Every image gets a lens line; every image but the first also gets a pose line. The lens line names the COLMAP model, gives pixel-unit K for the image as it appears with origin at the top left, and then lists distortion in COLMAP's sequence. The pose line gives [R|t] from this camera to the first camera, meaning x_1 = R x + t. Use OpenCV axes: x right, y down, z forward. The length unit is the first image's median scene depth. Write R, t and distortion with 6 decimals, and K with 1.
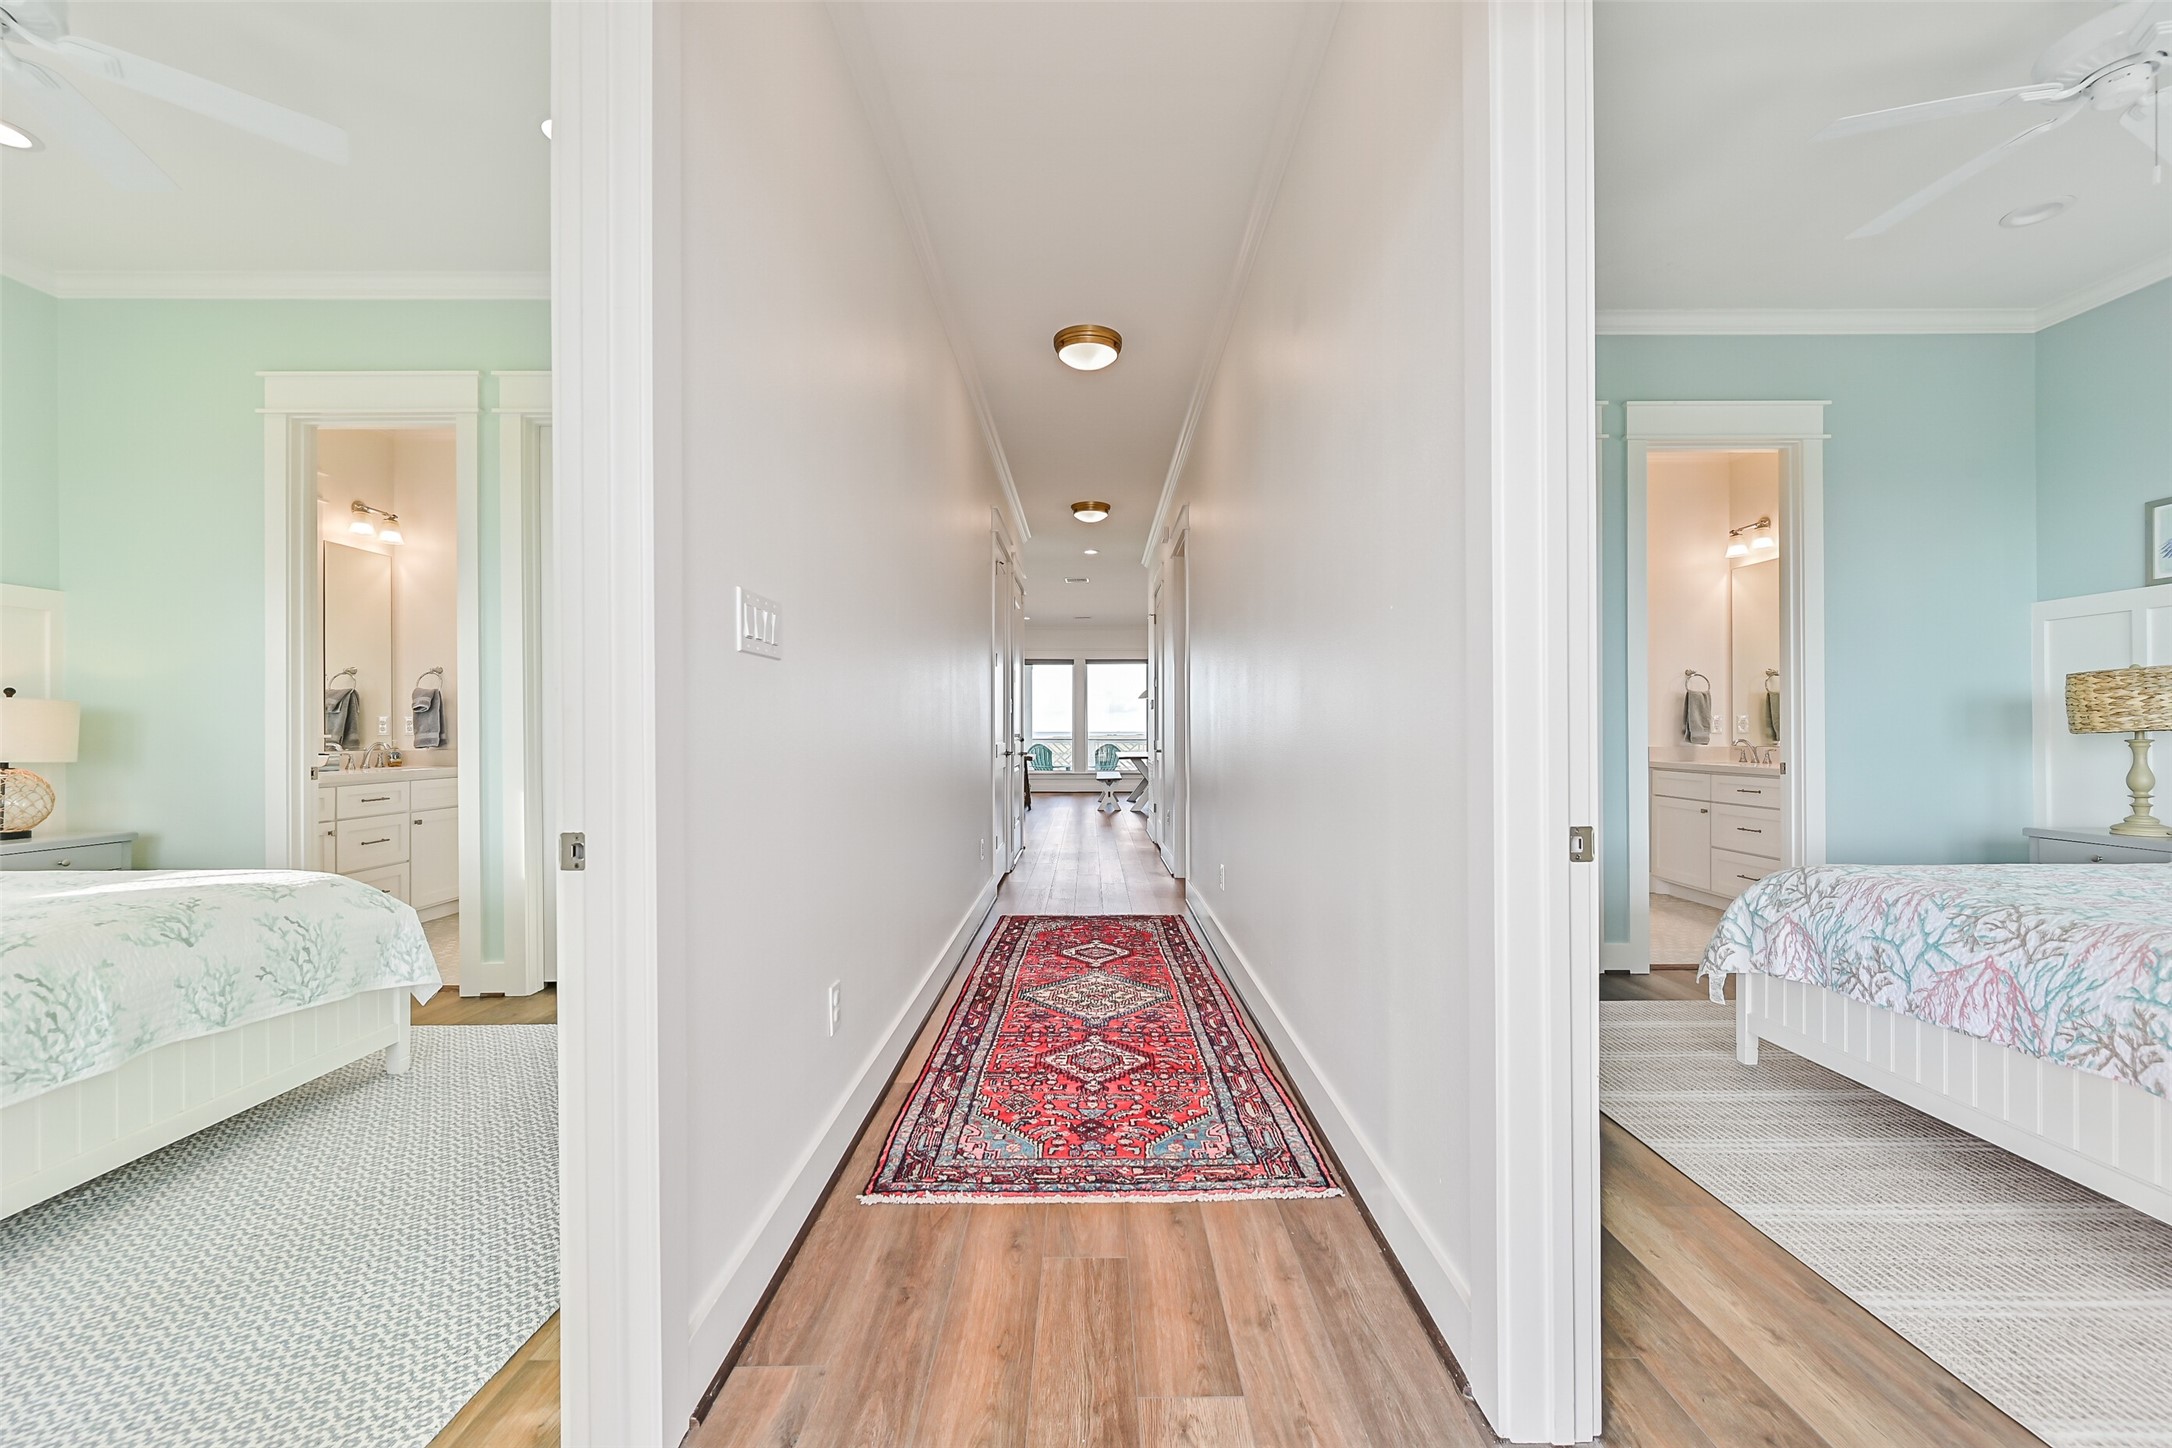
lens RADIAL K [[863.0, 0, 1089.8], [0, 863.0, 731.3], [0, 0, 1]] dist [-0.000408, -0.000092]
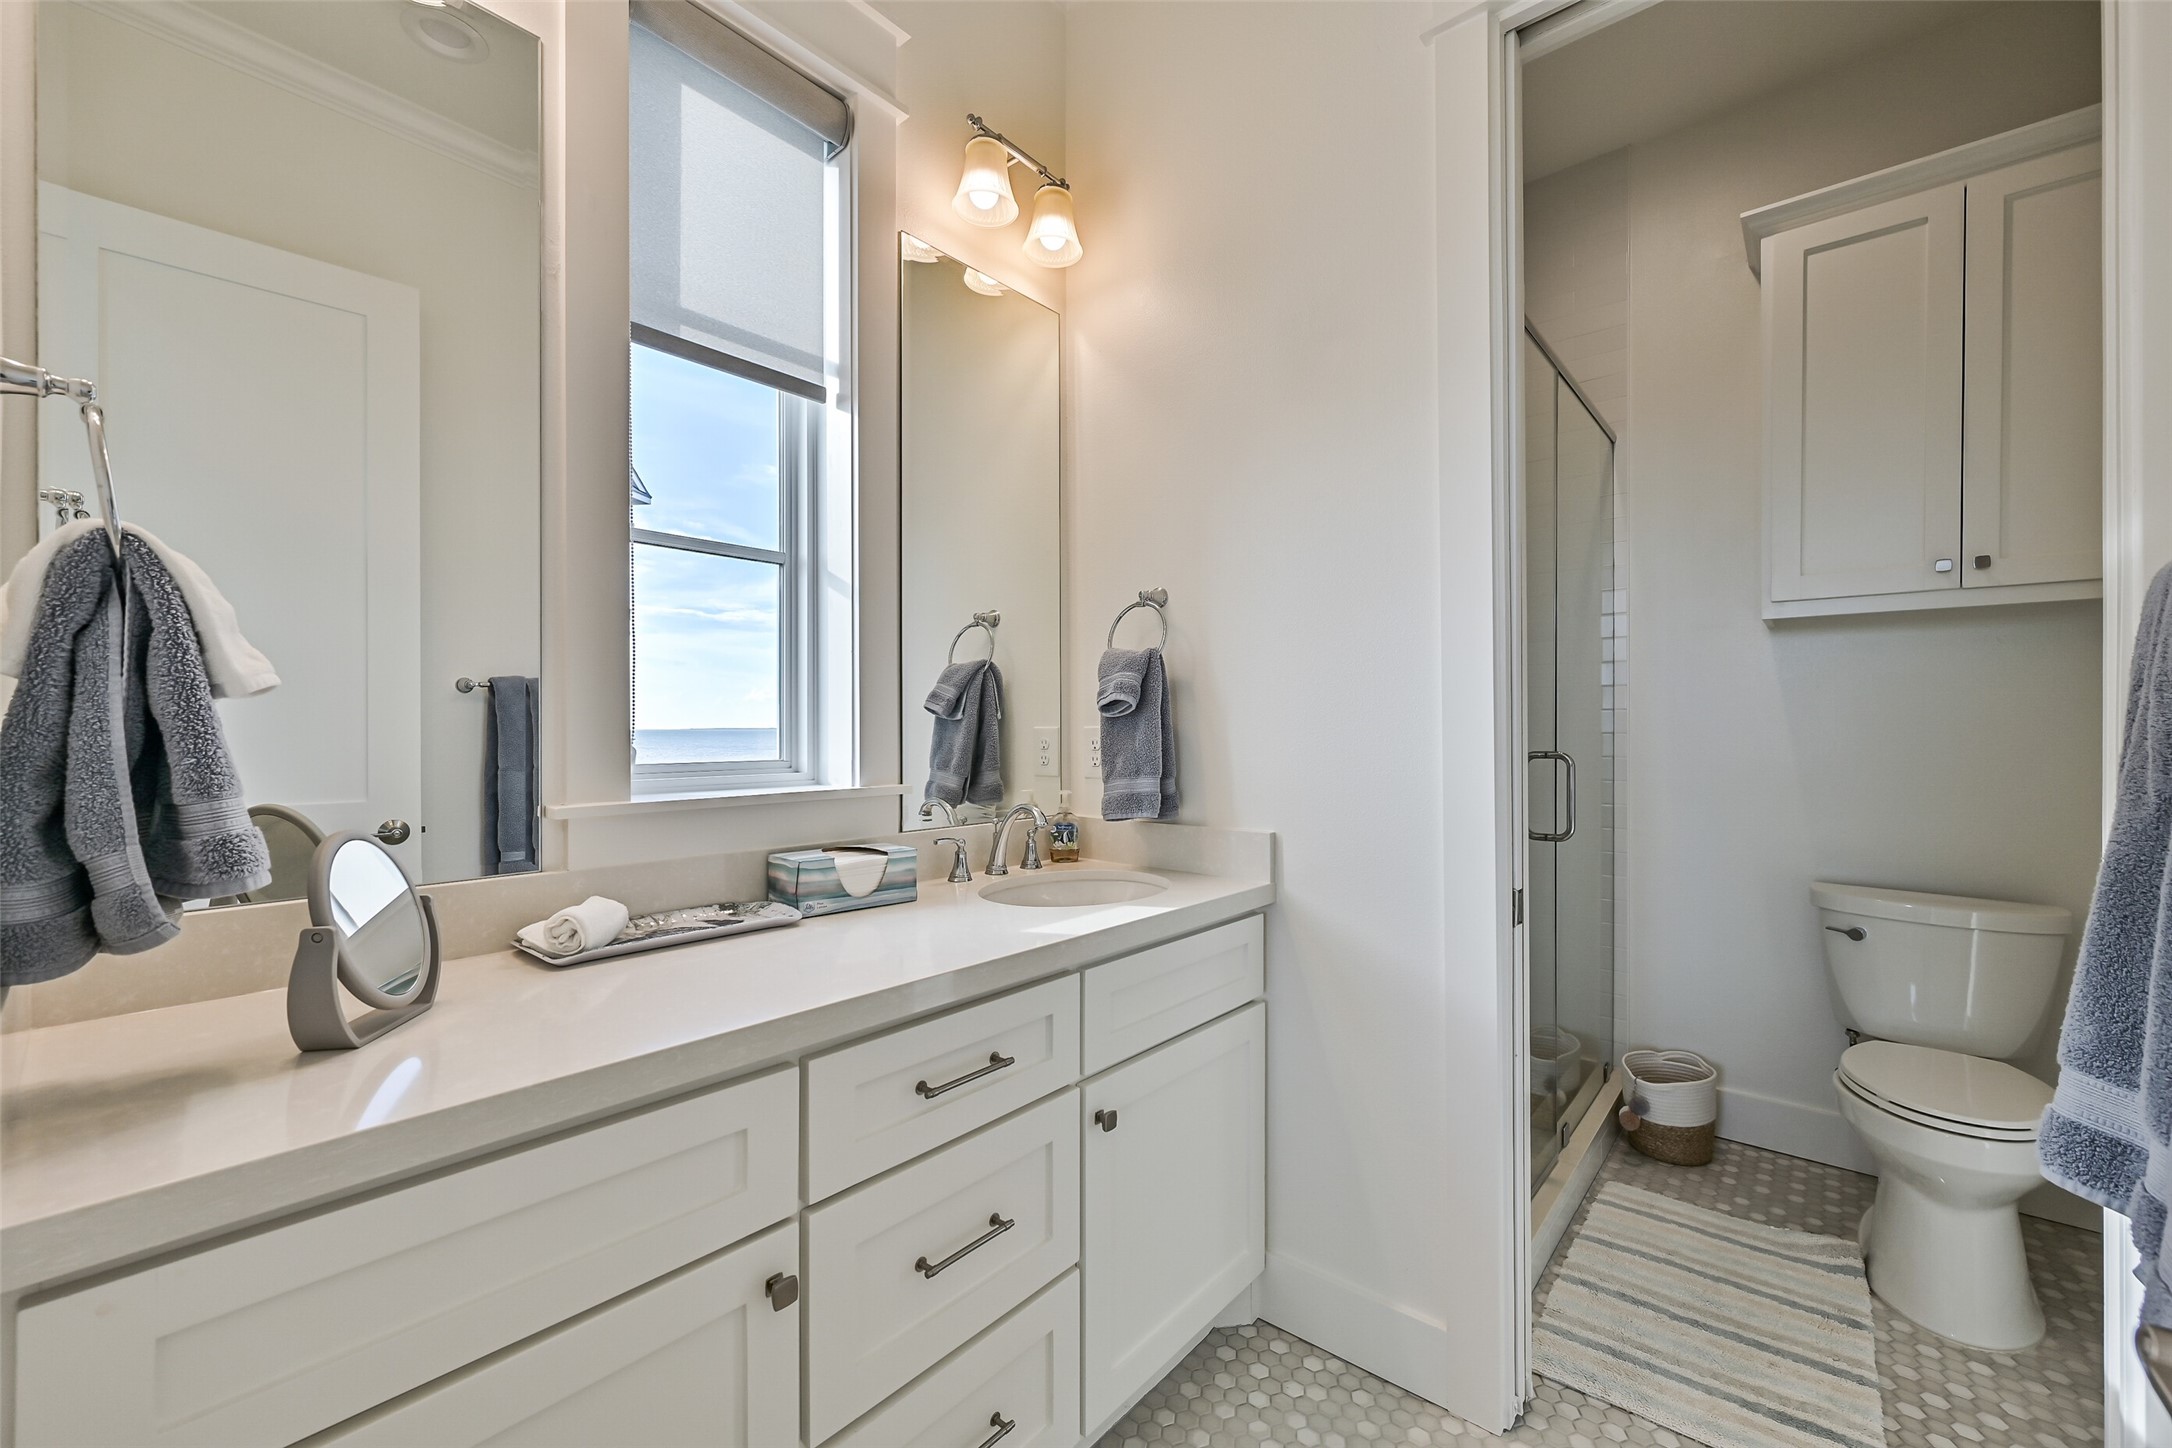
lens RADIAL K [[863.0, 0, 1085.2], [0, 863.0, 722.6], [0, 0, 1]] dist [-0.000408, -0.000092]
pose [[0.749842, -0.000561, -0.661617, -0.553258], [0.005020, 0.999976, 0.004842, -0.021704], [0.661598, -0.006952, 0.749826, 0.727843]]
